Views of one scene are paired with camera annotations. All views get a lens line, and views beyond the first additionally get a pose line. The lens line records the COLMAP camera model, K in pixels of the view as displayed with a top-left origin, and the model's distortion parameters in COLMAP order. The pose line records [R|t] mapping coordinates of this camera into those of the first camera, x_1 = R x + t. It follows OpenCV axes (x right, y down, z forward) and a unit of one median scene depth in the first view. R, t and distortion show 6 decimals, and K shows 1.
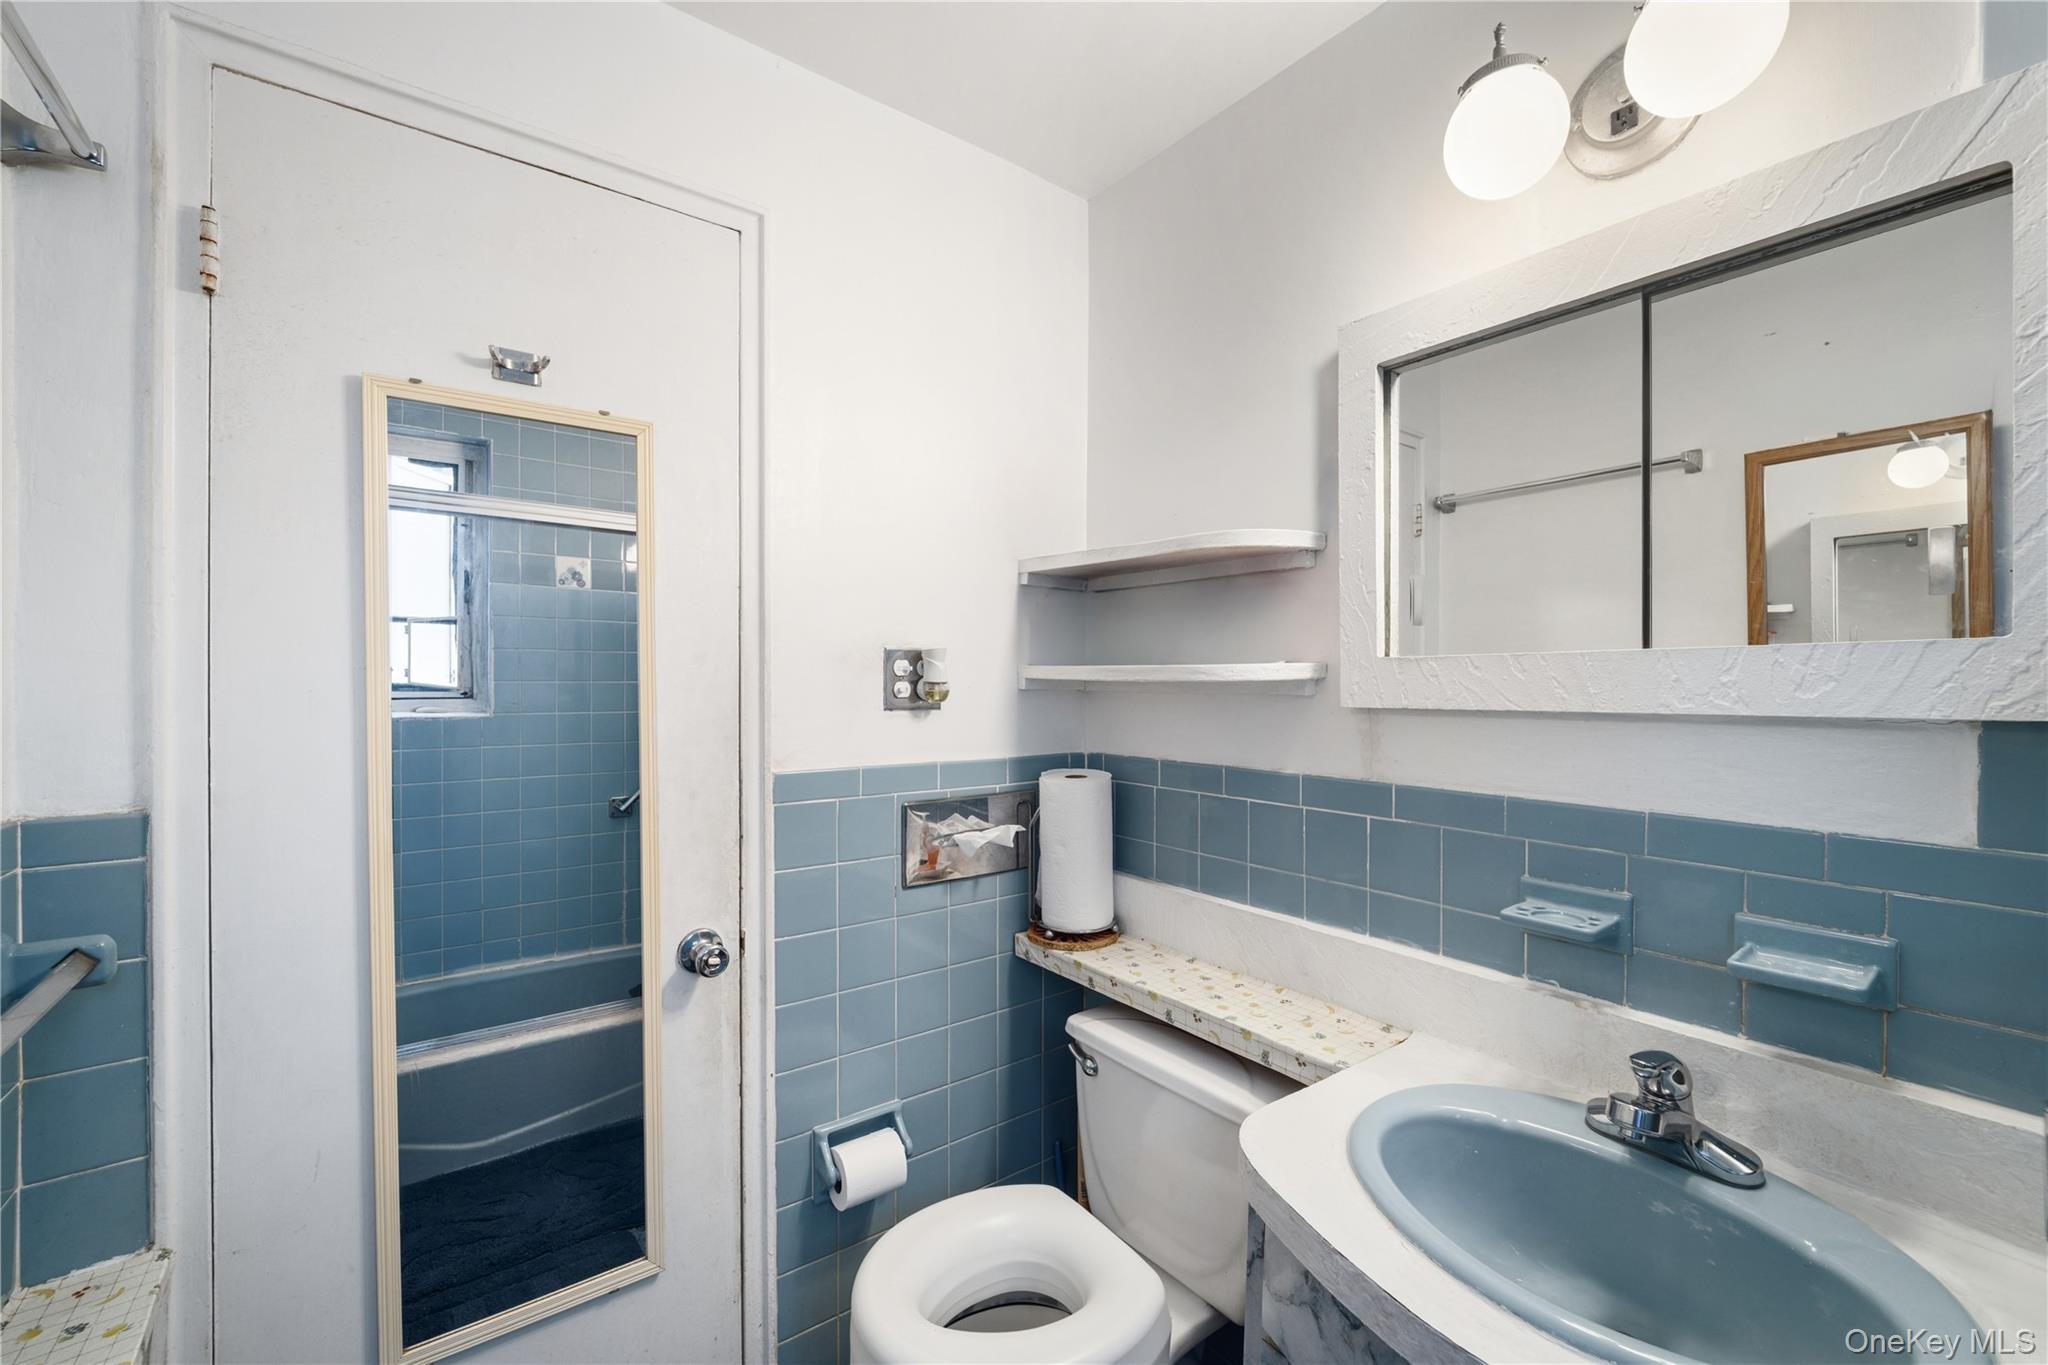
lens RADIAL K [[852.6, 0, 1034.7], [0, 852.6, 680.3], [0, 0, 1]] dist [0.000163, 0.000269]
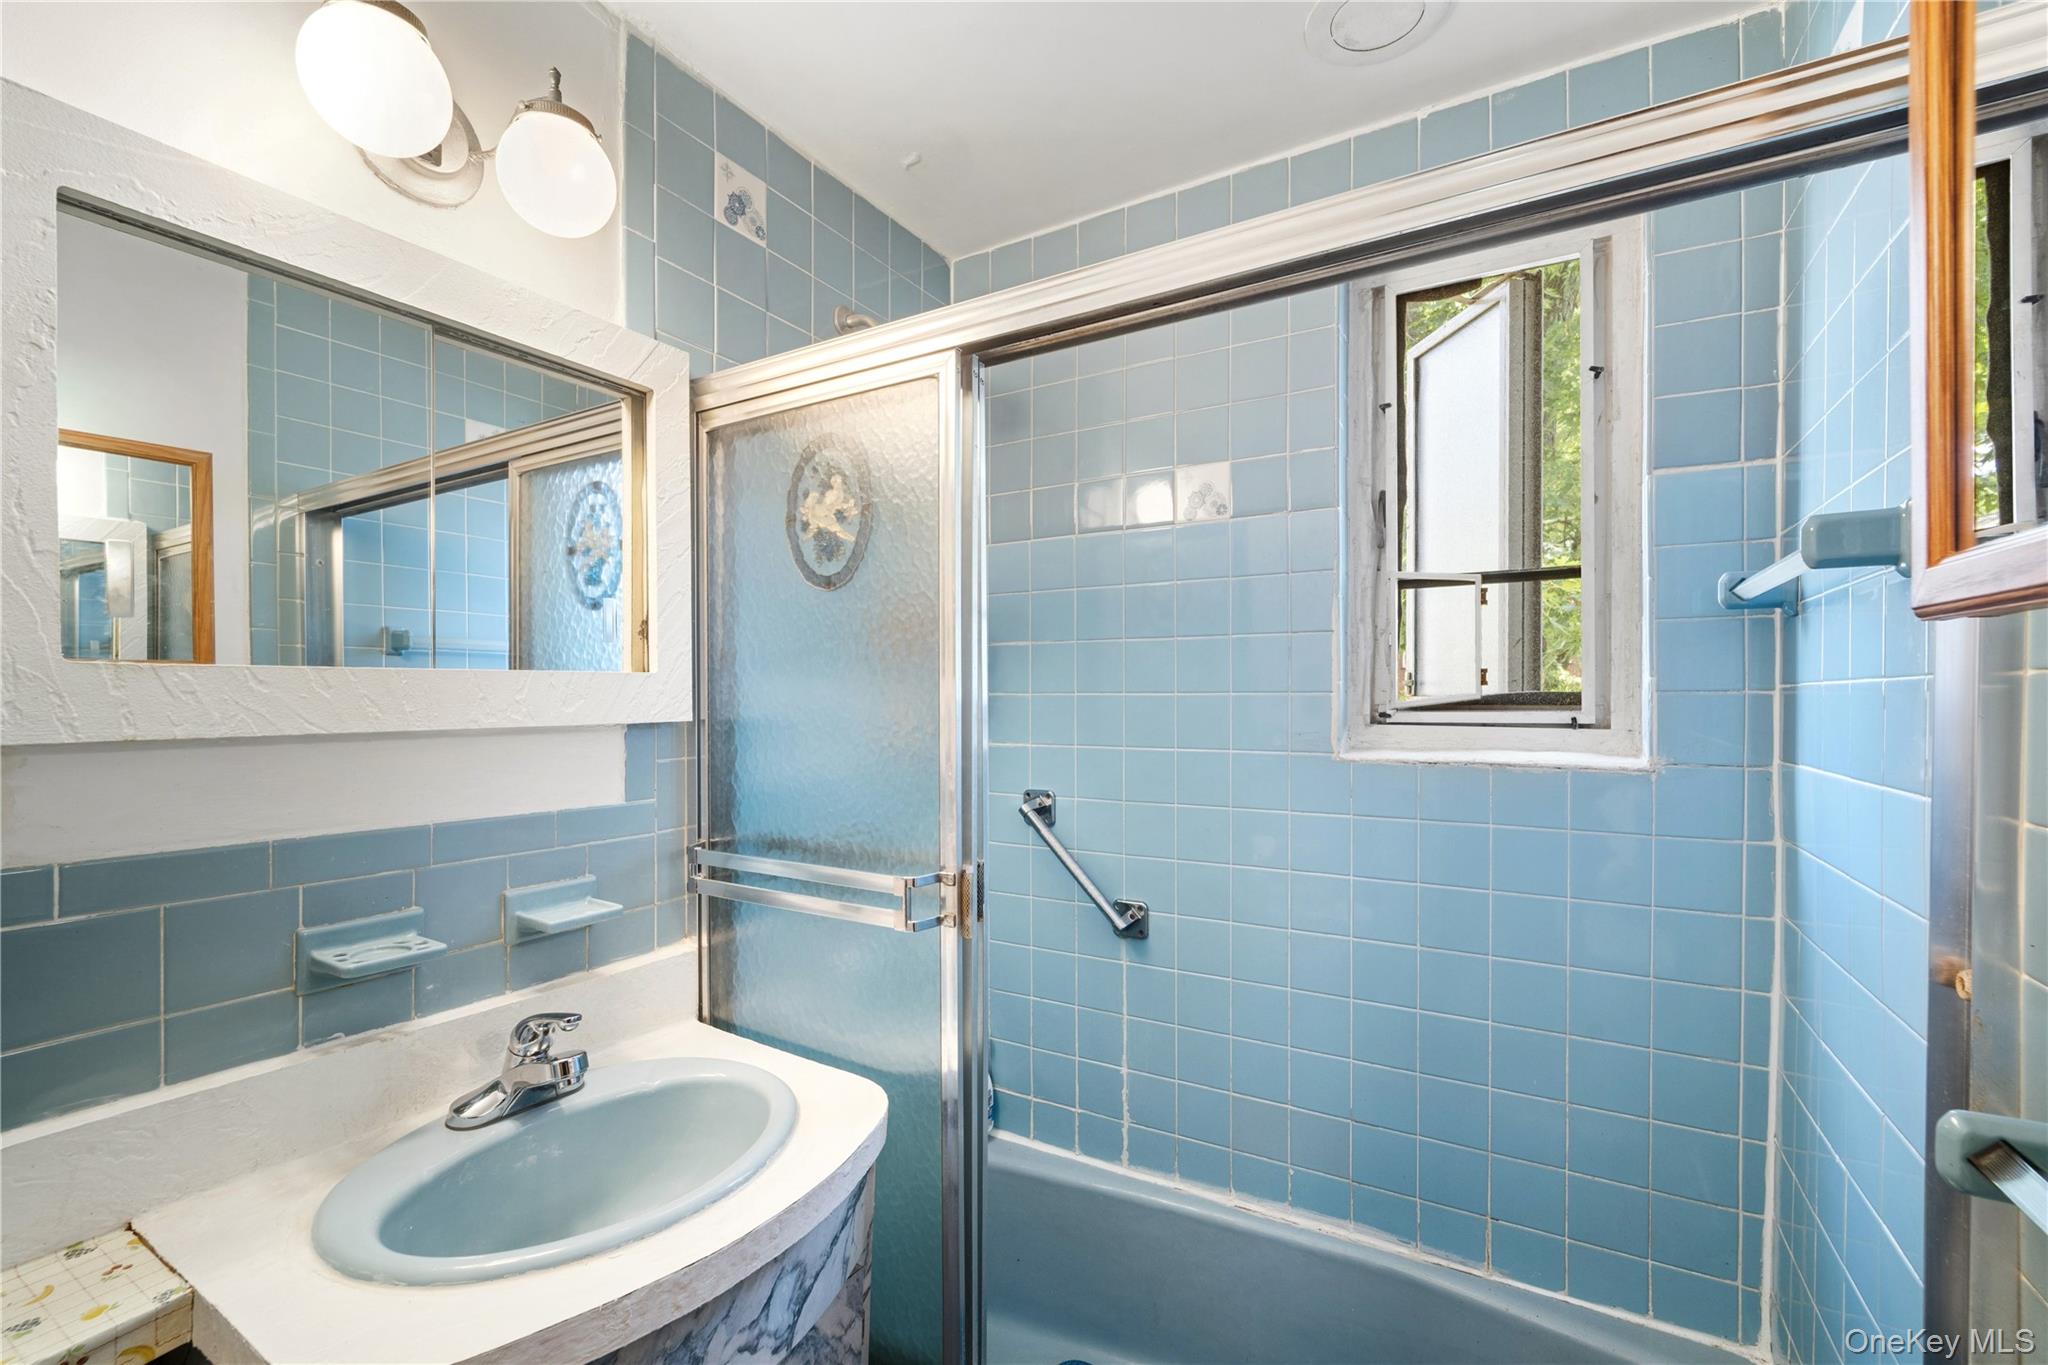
lens RADIAL K [[852.6, 0, 1034.9], [0, 852.6, 697.4], [0, 0, 1]] dist [0.000163, 0.000269]
pose [[-0.377463, -0.000048, 0.926025, -0.517057], [-0.001653, 0.999998, -0.000622, -0.001516], [-0.926023, -0.001765, -0.377463, 0.685871]]
